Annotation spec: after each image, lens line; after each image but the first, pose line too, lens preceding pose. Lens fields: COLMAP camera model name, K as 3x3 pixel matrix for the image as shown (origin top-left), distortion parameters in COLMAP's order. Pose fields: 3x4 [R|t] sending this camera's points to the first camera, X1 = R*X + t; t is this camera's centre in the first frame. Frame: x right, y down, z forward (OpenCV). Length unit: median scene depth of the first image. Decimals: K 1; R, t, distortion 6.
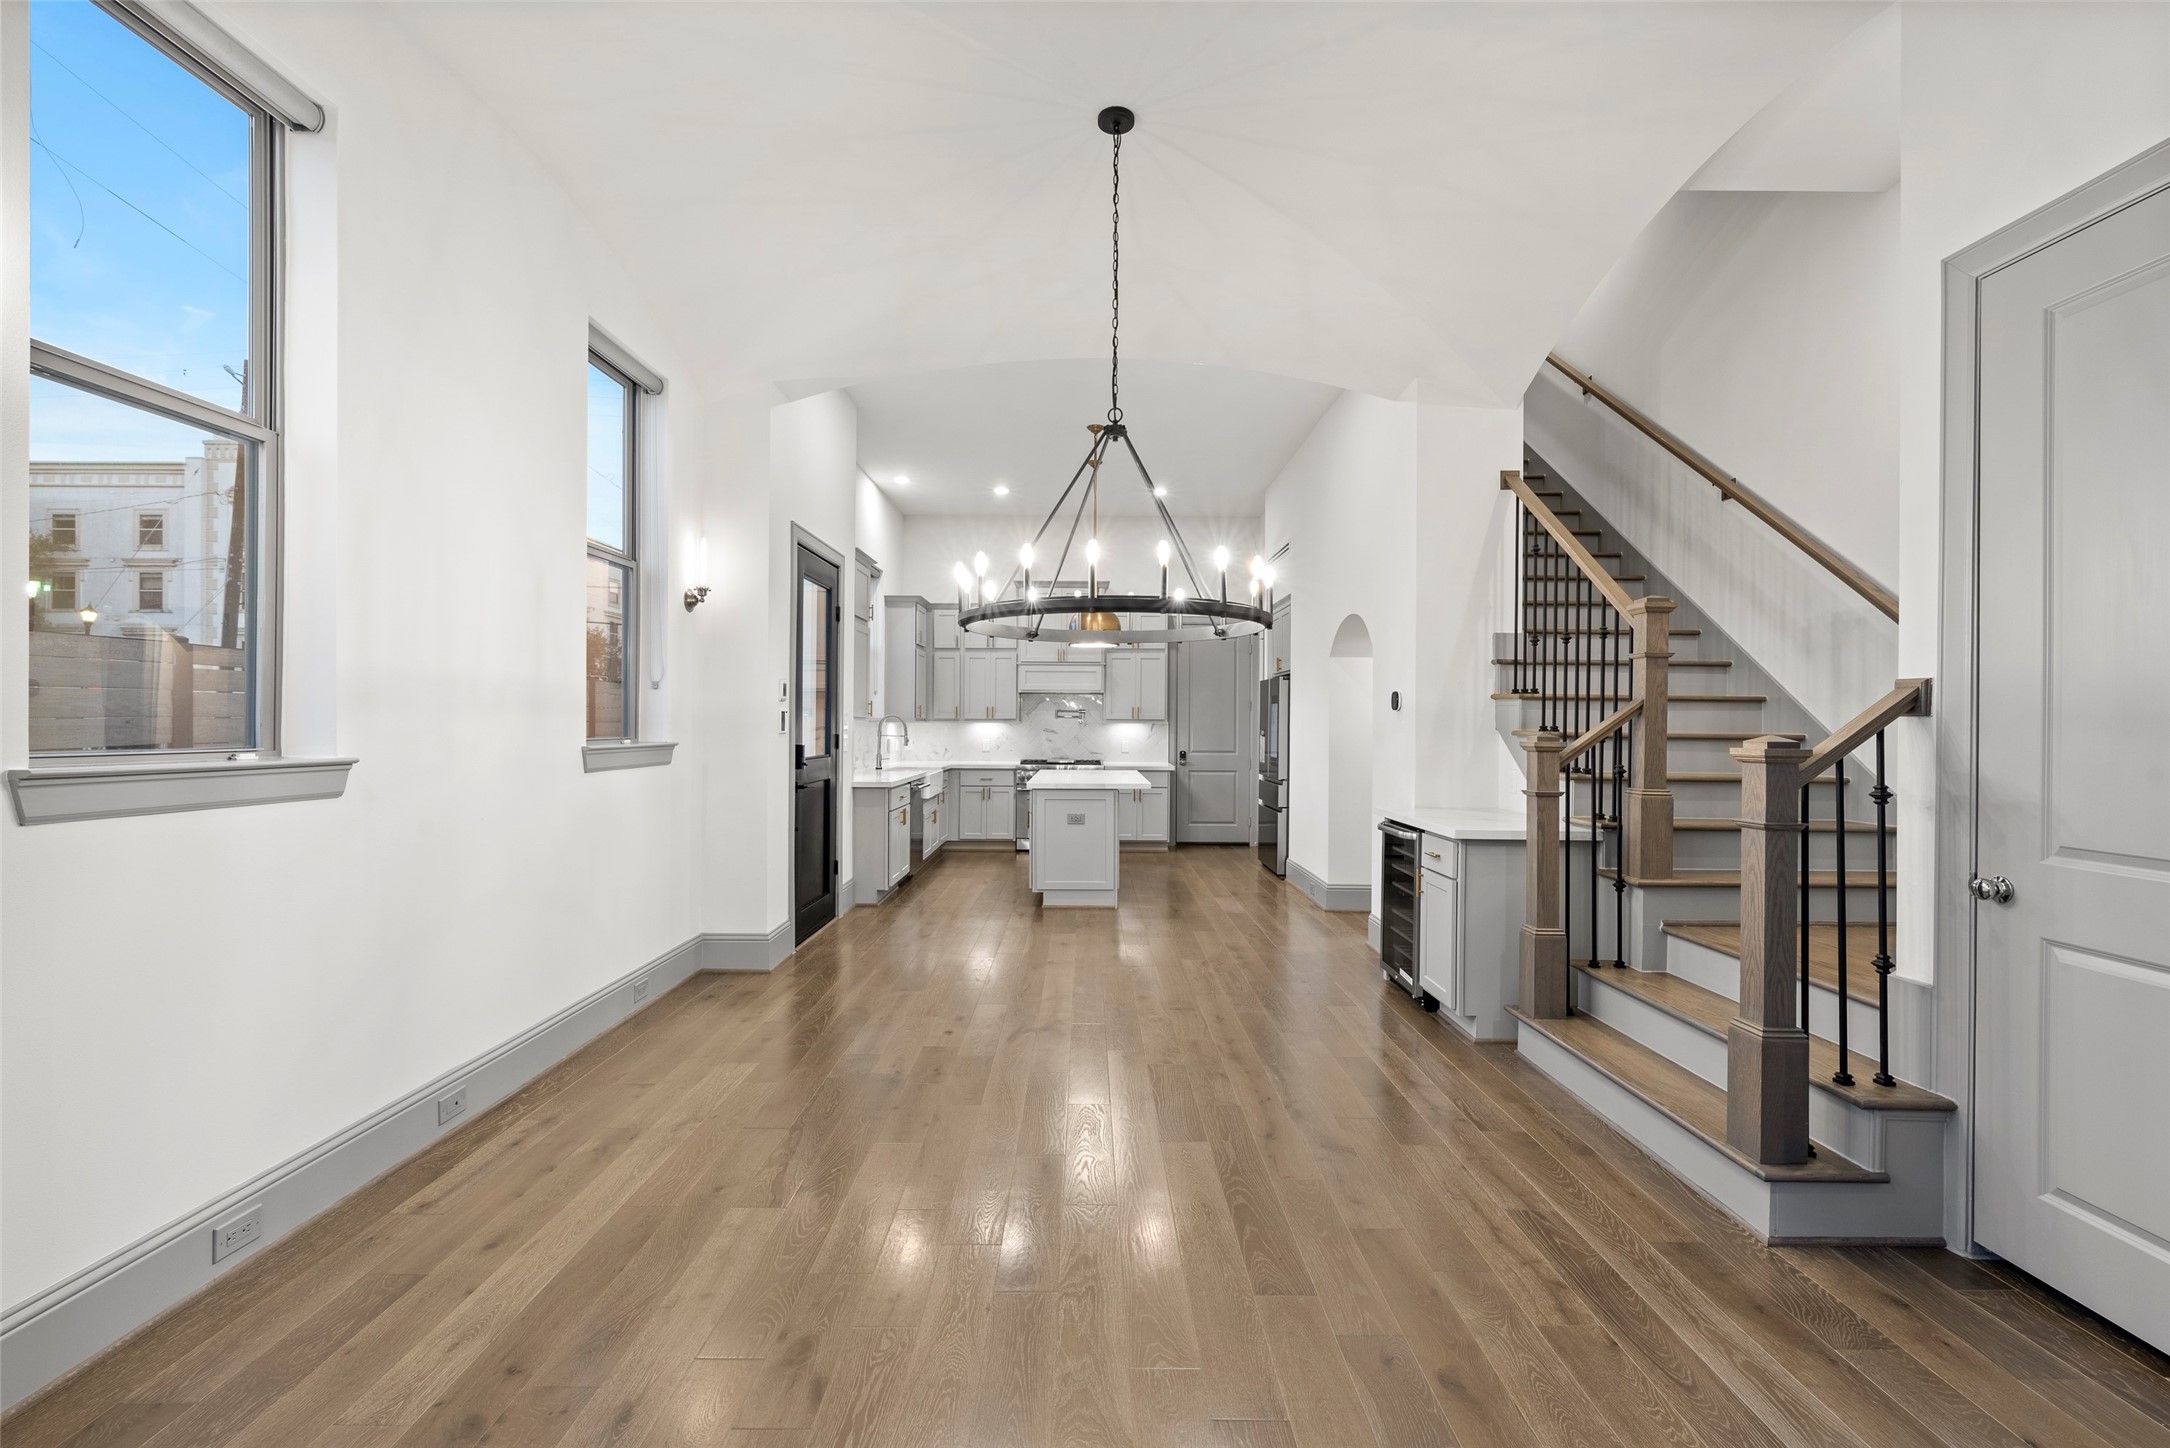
lens RADIAL K [[937.9, 0, 1077.2], [0, 937.9, 723.5], [0, 0, 1]] dist [-0.000687, -0.000856]
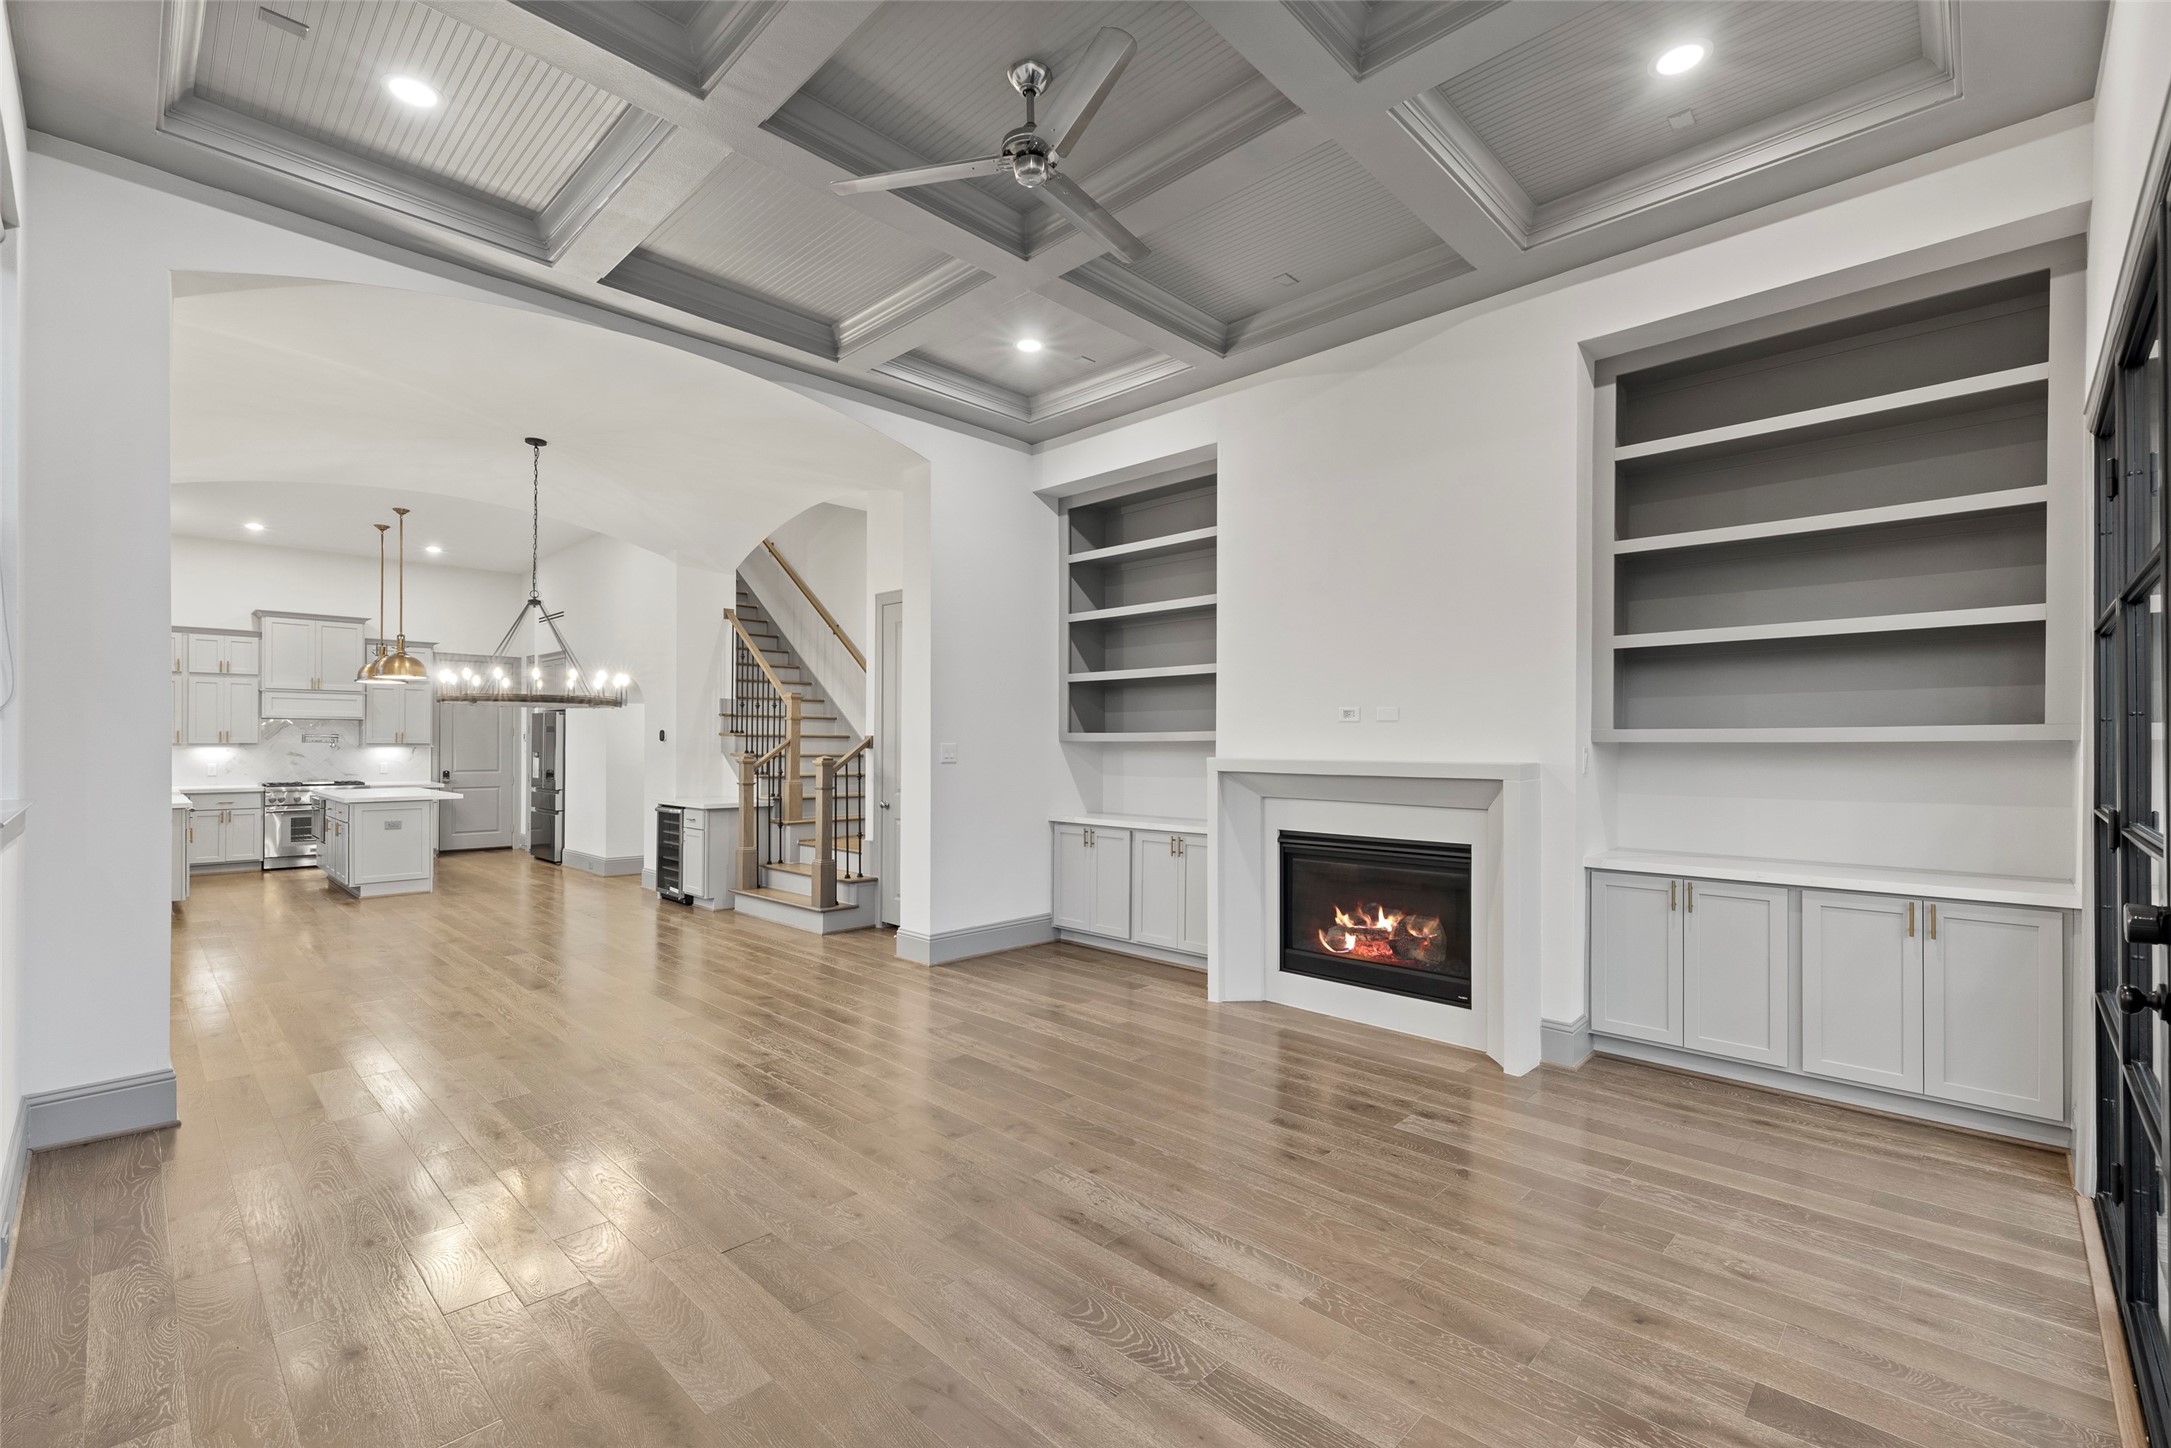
lens RADIAL K [[938.3, 0, 1091.5], [0, 938.3, 738.2], [0, 0, 1]] dist [-0.000687, -0.000856]
pose [[0.687349, -0.000025, 0.726327, -0.382129], [0.000402, 1.000000, -0.000346, -0.020228], [-0.726327, 0.000530, 0.687349, -0.772186]]
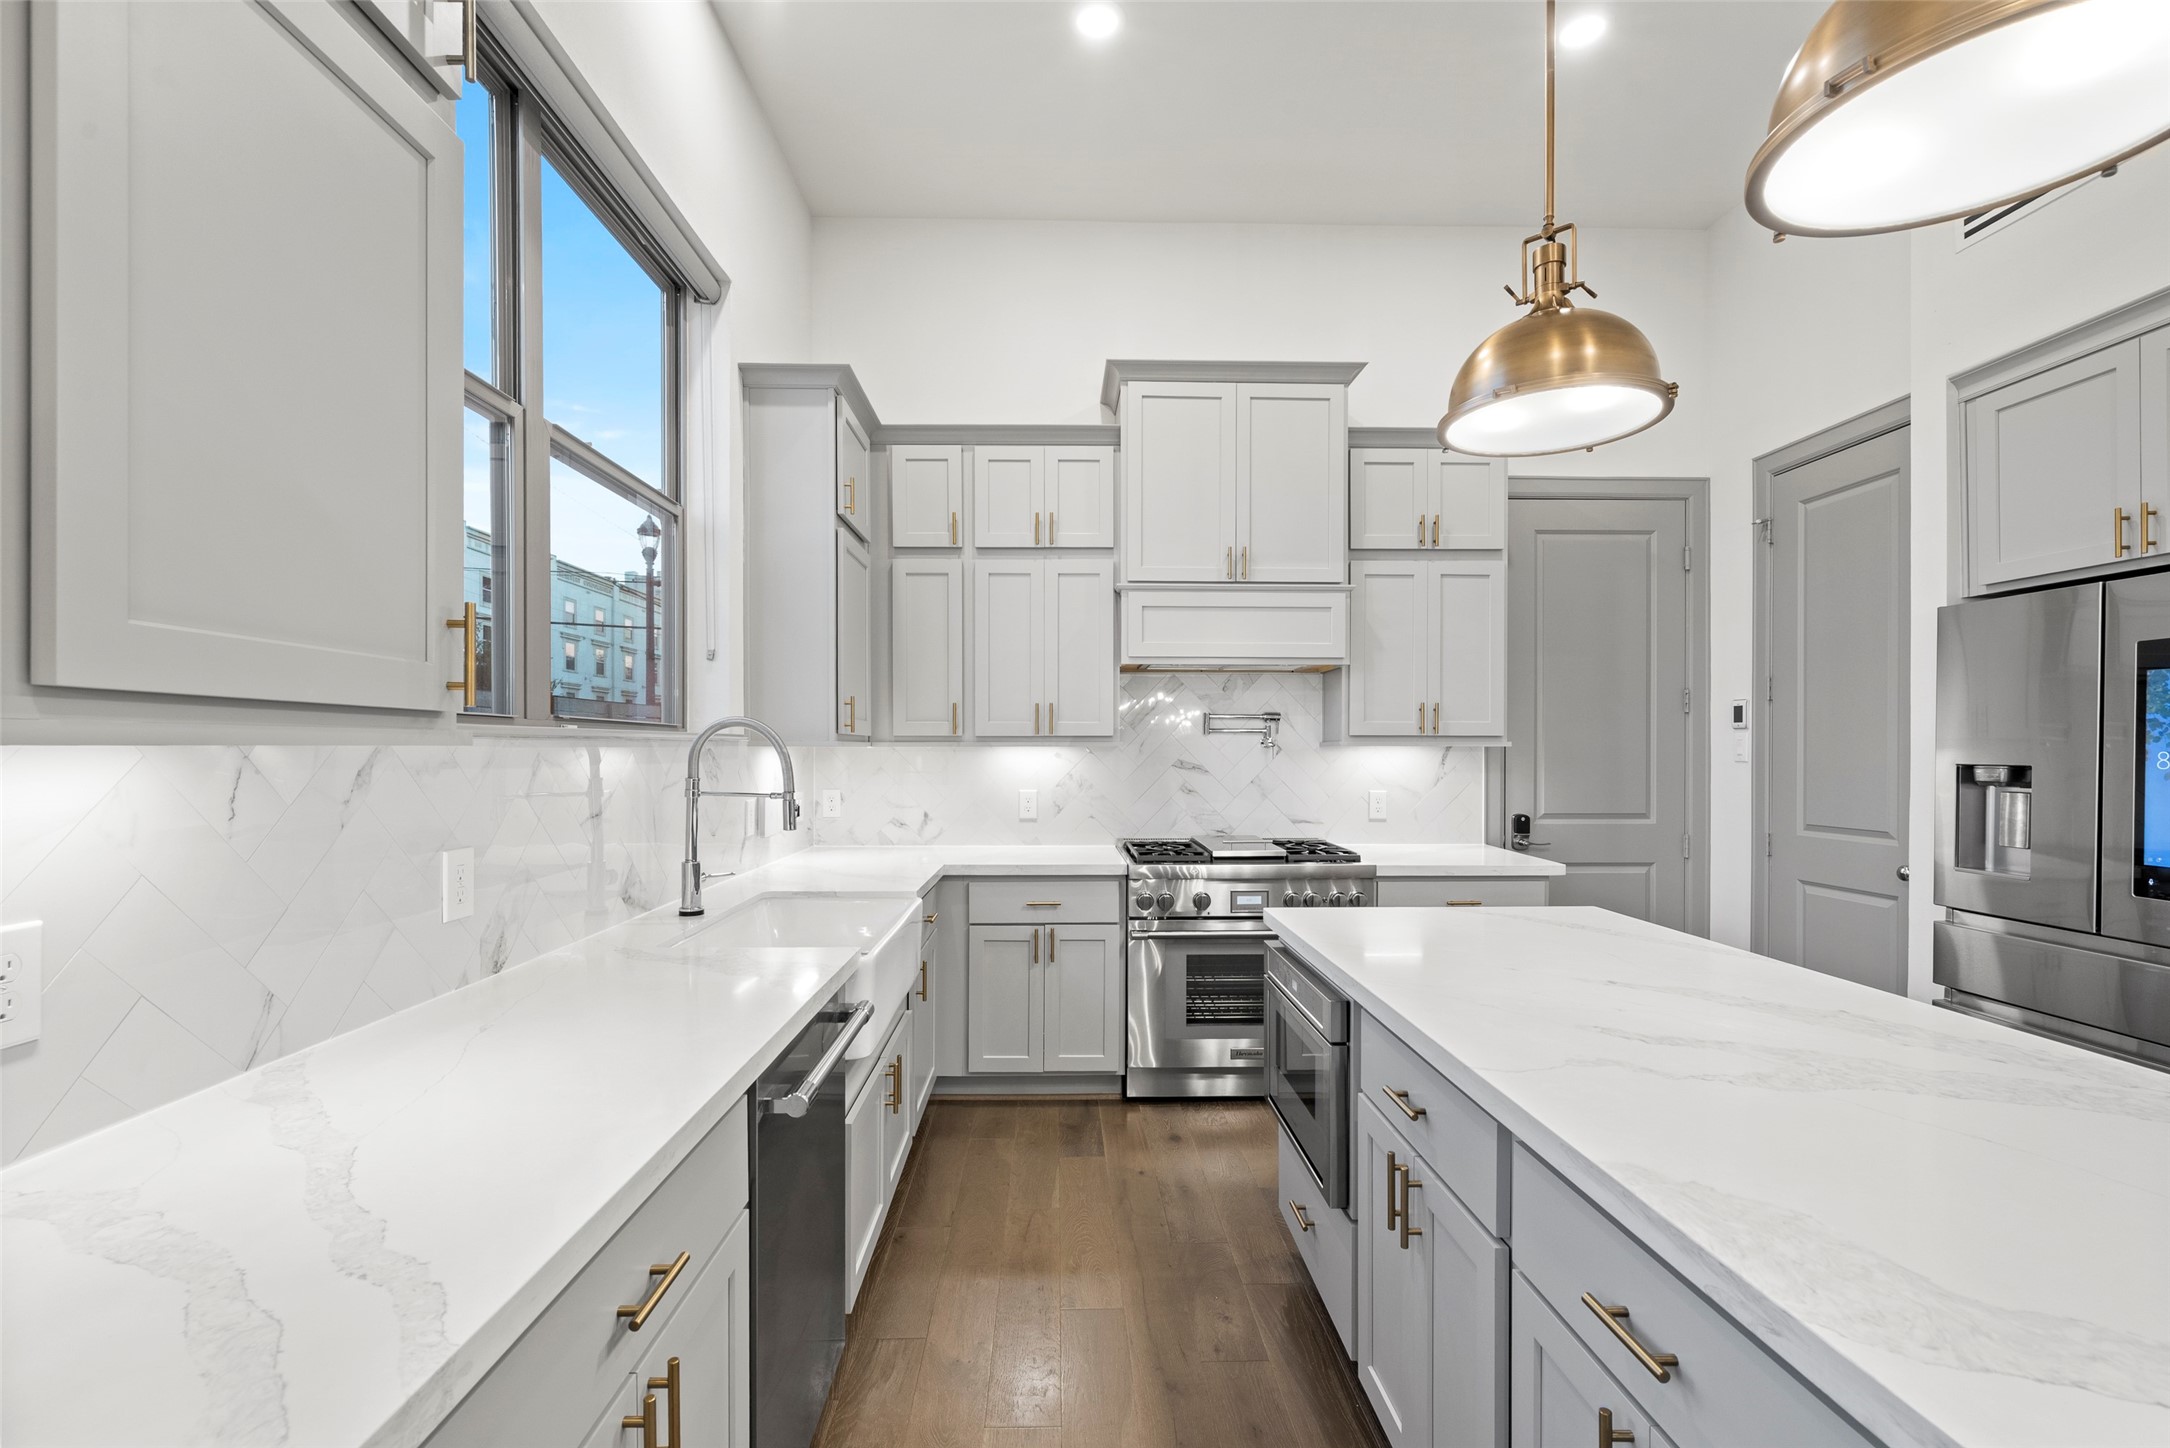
lens RADIAL K [[937.9, 0, 1075.4], [0, 937.9, 766.5], [0, 0, 1]] dist [-0.000687, -0.000856]
pose [[0.999468, -0.005661, 0.032119, -0.192934], [0.005028, 0.999792, 0.019752, -0.000183], [-0.032224, -0.019580, 0.999289, 1.301798]]
